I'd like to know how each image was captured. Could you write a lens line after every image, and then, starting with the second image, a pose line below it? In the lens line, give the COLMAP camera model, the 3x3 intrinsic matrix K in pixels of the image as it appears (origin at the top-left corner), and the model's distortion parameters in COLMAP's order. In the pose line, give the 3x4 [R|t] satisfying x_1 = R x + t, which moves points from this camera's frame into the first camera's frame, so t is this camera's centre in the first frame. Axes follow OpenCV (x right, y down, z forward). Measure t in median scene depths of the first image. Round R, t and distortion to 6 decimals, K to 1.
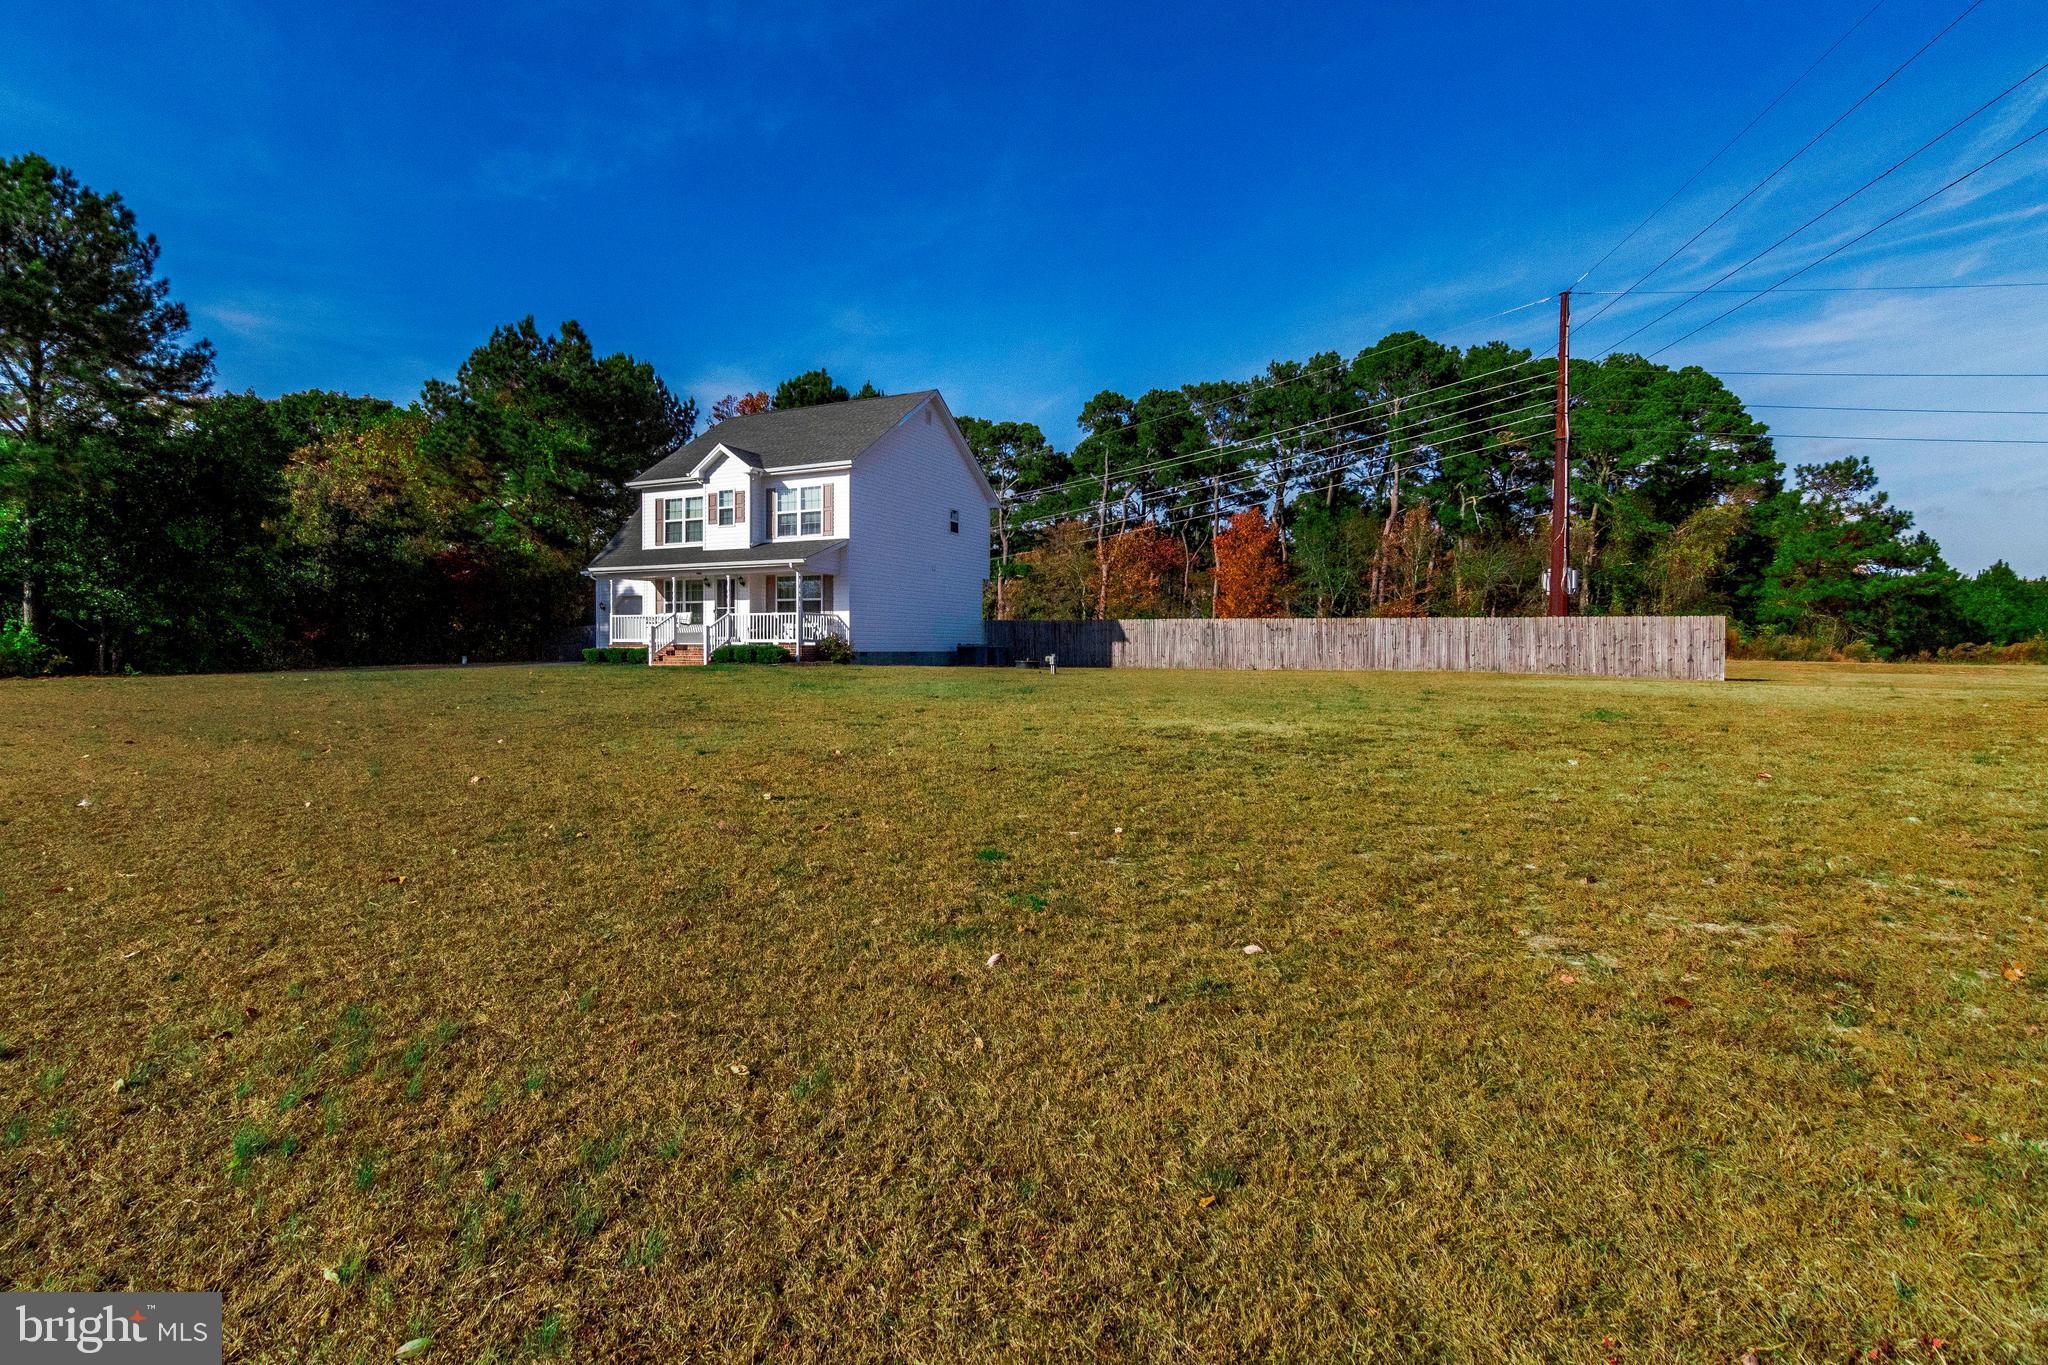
lens RADIAL K [[982.7, 0, 1027.2], [0, 982.7, 679.2], [0, 0, 1]] dist [-0.006241, 0.002281]
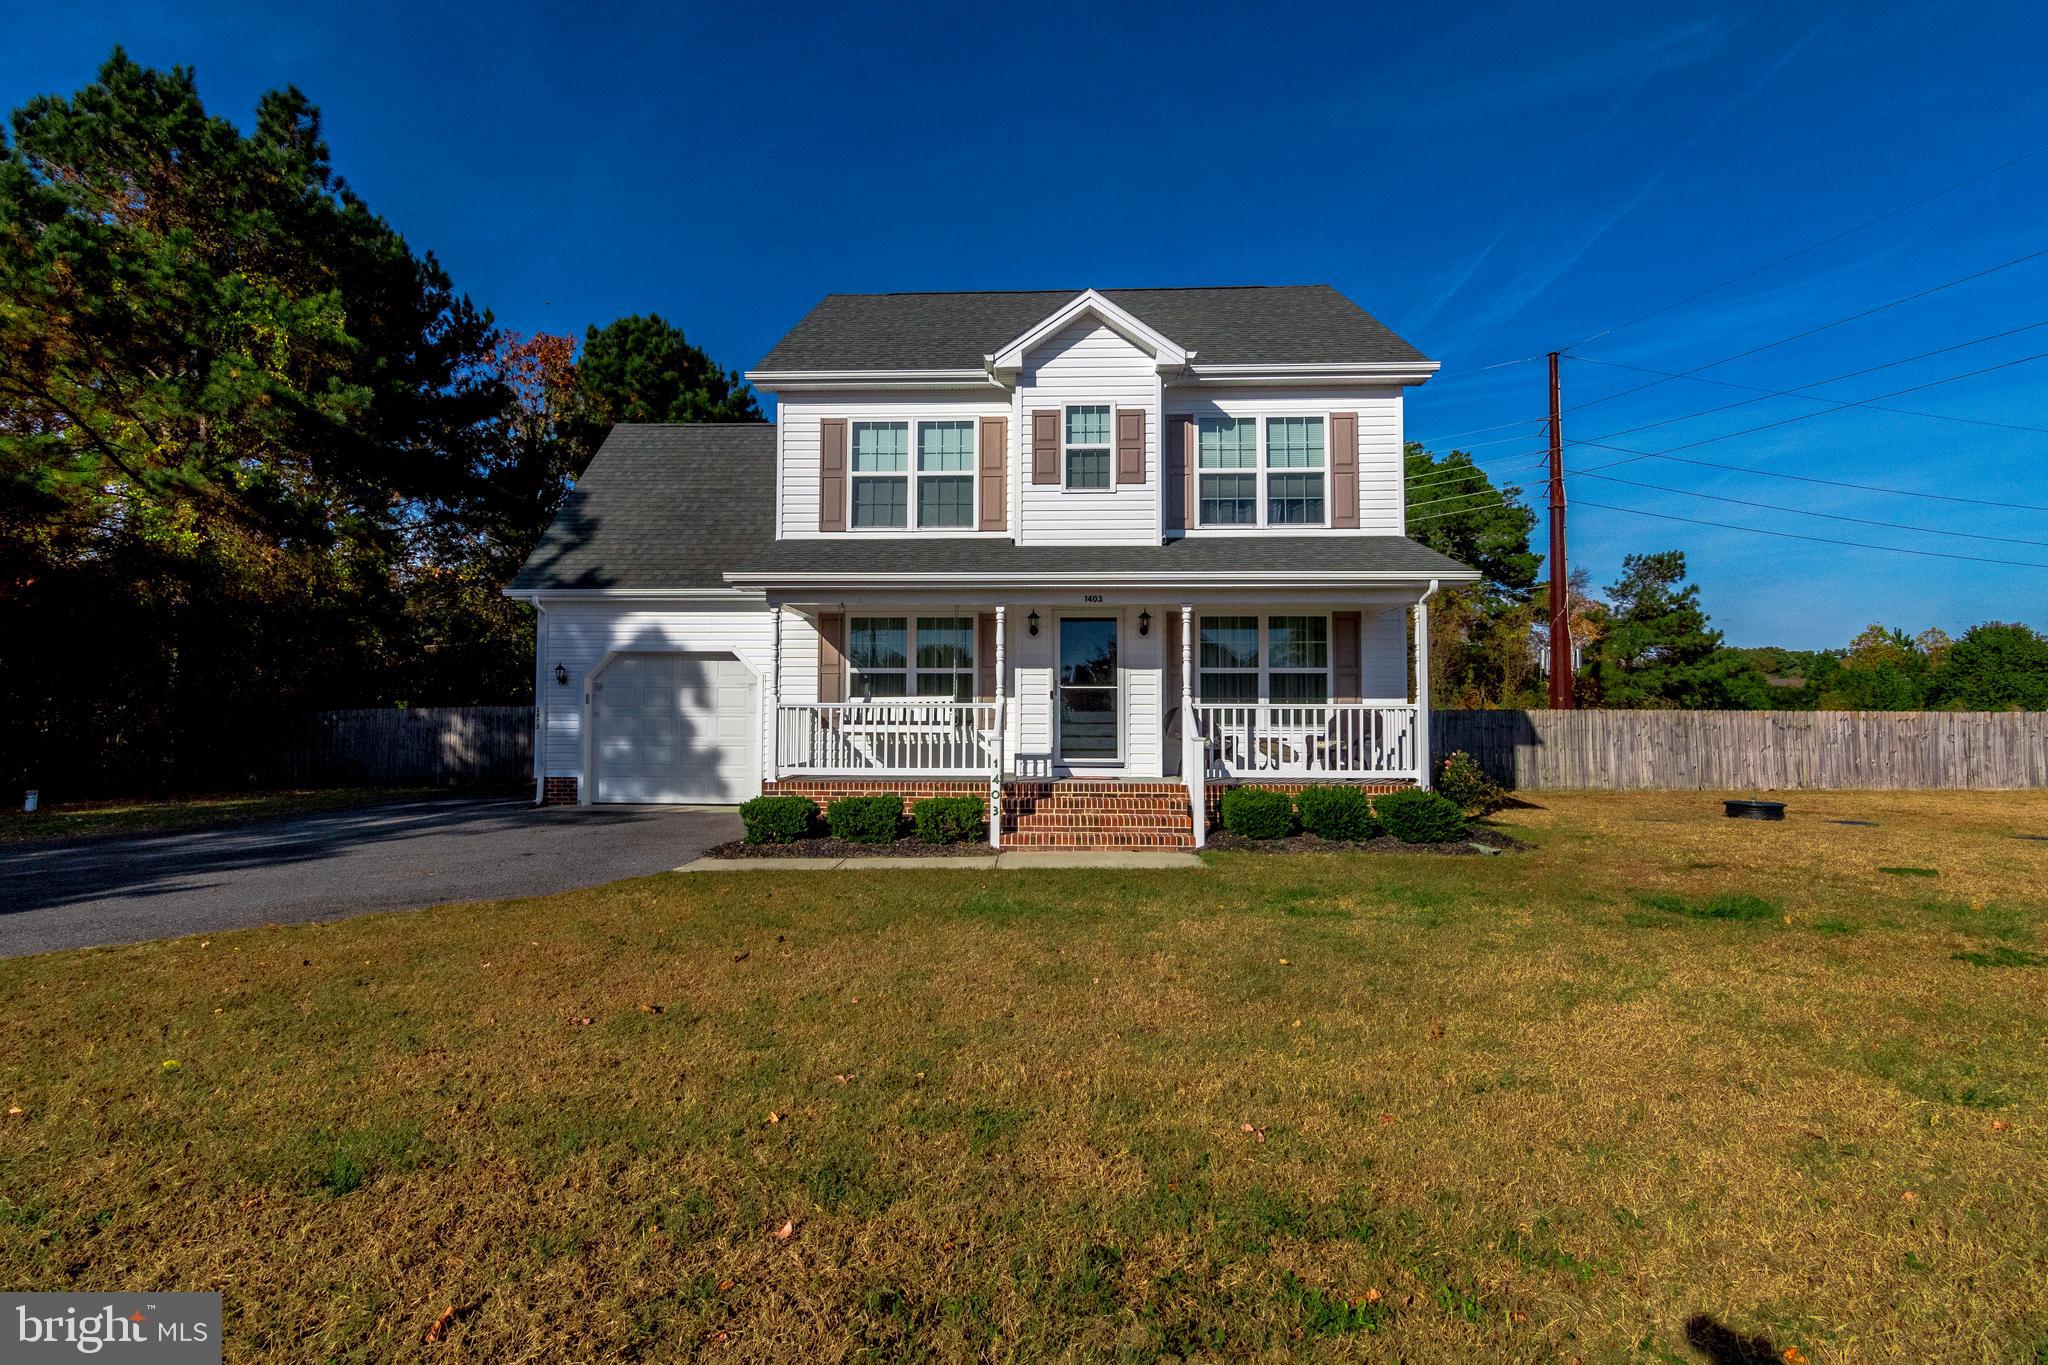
lens RADIAL K [[982.7, 0, 1023.3], [0, 982.7, 694.3], [0, 0, 1]] dist [-0.006241, 0.002281]
pose [[0.914312, 0.006719, 0.404955, -0.500024], [0.015815, 0.998508, -0.052274, -0.049159], [-0.404702, 0.054199, 0.912841, 0.640089]]
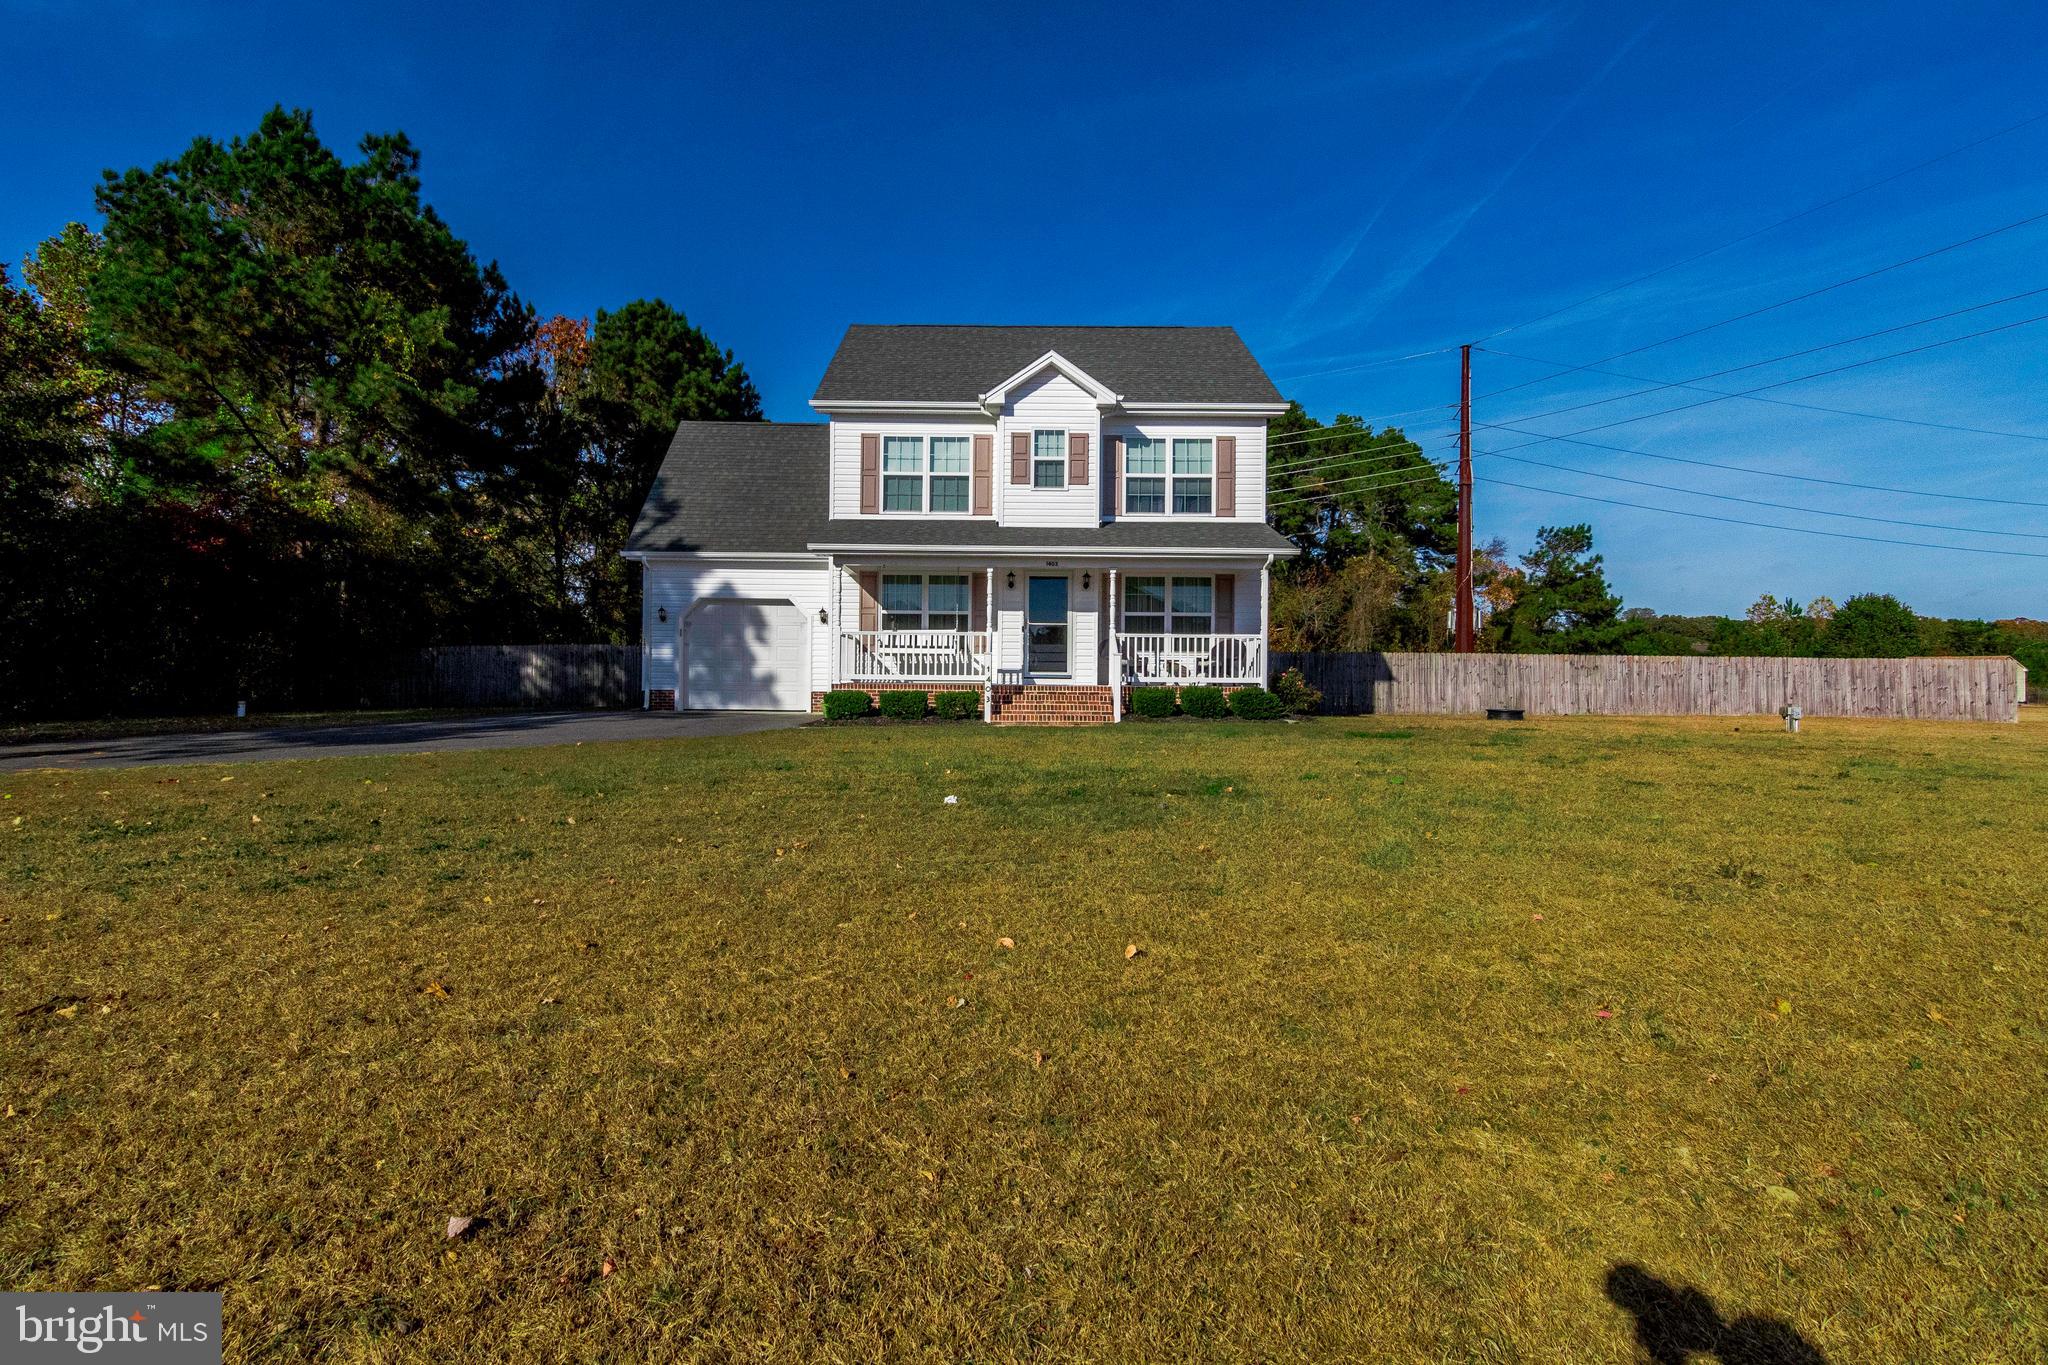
lens RADIAL K [[982.7, 0, 1023.5], [0, 982.7, 692.5], [0, 0, 1]] dist [-0.006241, 0.002281]
pose [[0.896807, -0.002547, 0.442415, -0.589338], [0.010229, 0.999835, -0.014979, -0.022255], [-0.442304, 0.017959, 0.896686, 0.470386]]
